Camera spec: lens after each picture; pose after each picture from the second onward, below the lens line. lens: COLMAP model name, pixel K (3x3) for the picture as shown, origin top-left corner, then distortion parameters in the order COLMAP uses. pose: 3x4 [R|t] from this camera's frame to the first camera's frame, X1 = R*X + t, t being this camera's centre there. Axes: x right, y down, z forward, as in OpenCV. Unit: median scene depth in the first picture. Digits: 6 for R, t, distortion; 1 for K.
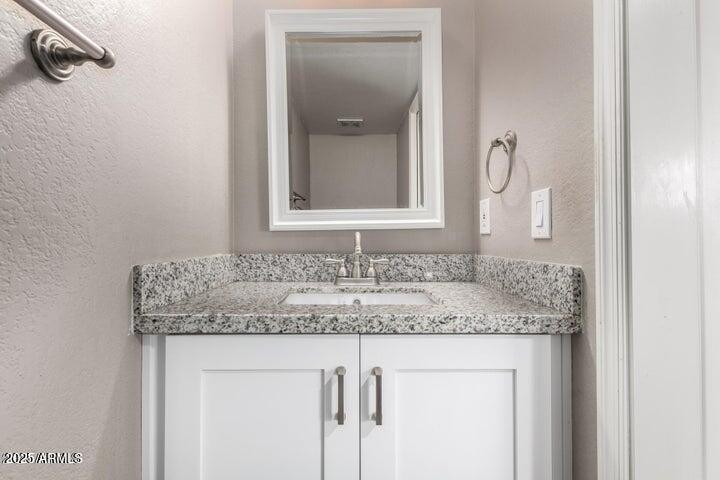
lens RADIAL K [[332.9, 0, 360.0], [0, 332.9, 240.0], [0, 0, 1]] dist [0.000066, -0.000050]
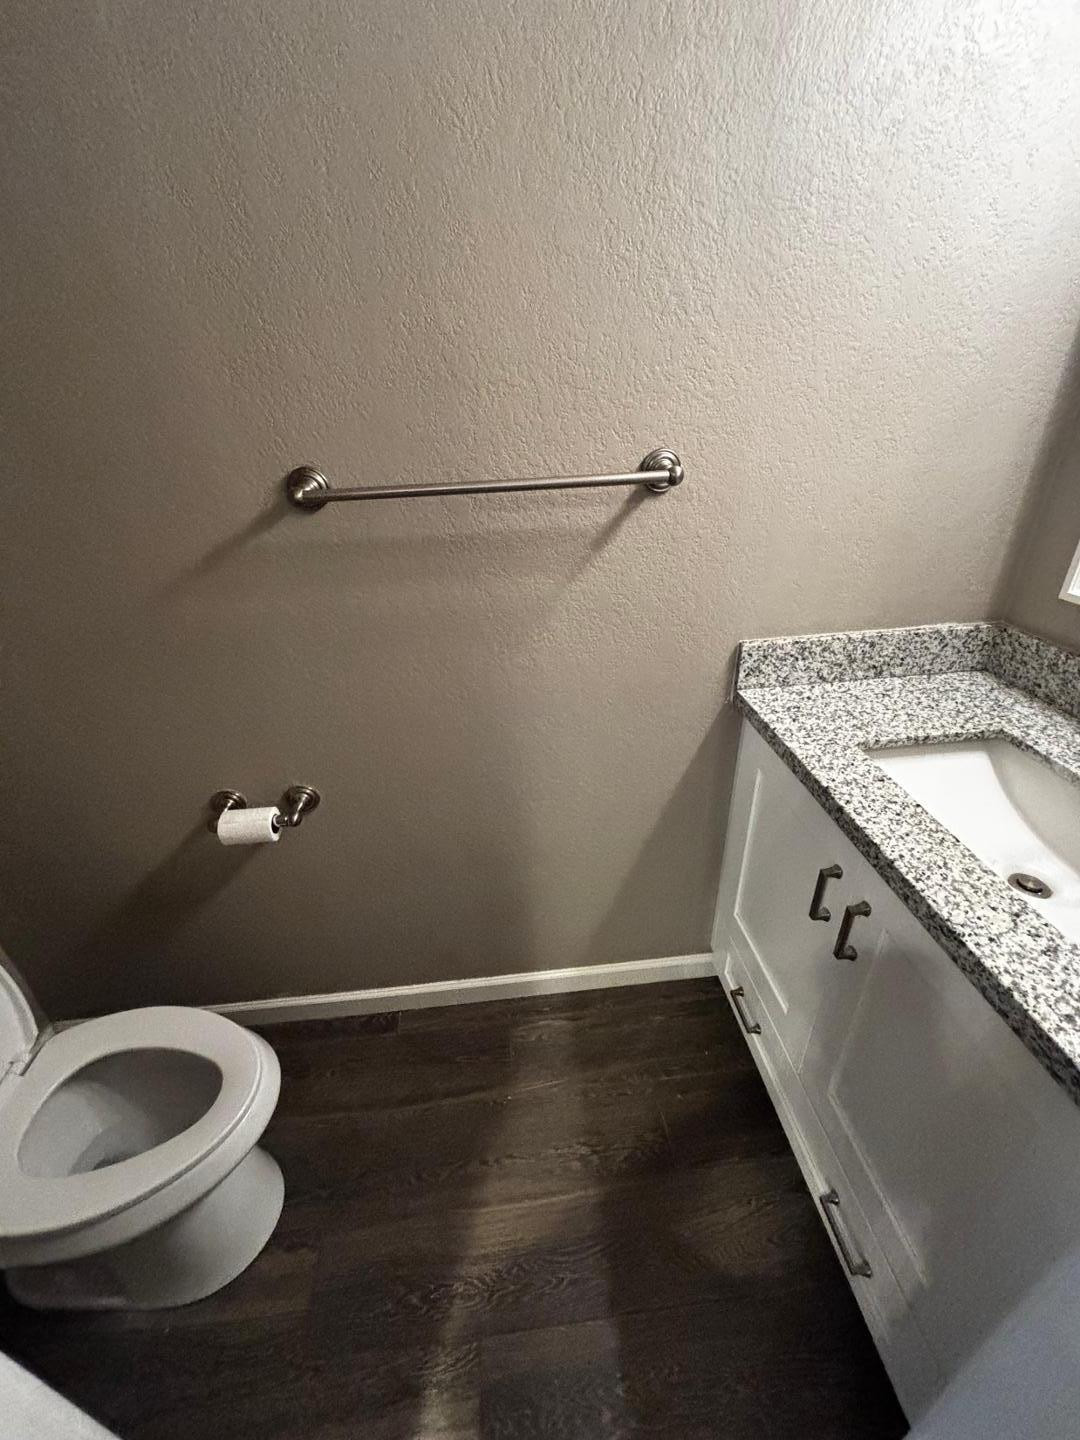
lens RADIAL K [[582.1, 0, 540.0], [0, 582.1, 720.0], [0, 0, 1]] dist [-0.001126, 0.000042]
pose [[0.072903, 0.480848, -0.873768, 0.768150], [0.044837, 0.873633, 0.484514, -0.499374], [0.996331, -0.074500, 0.042131, 0.271880]]
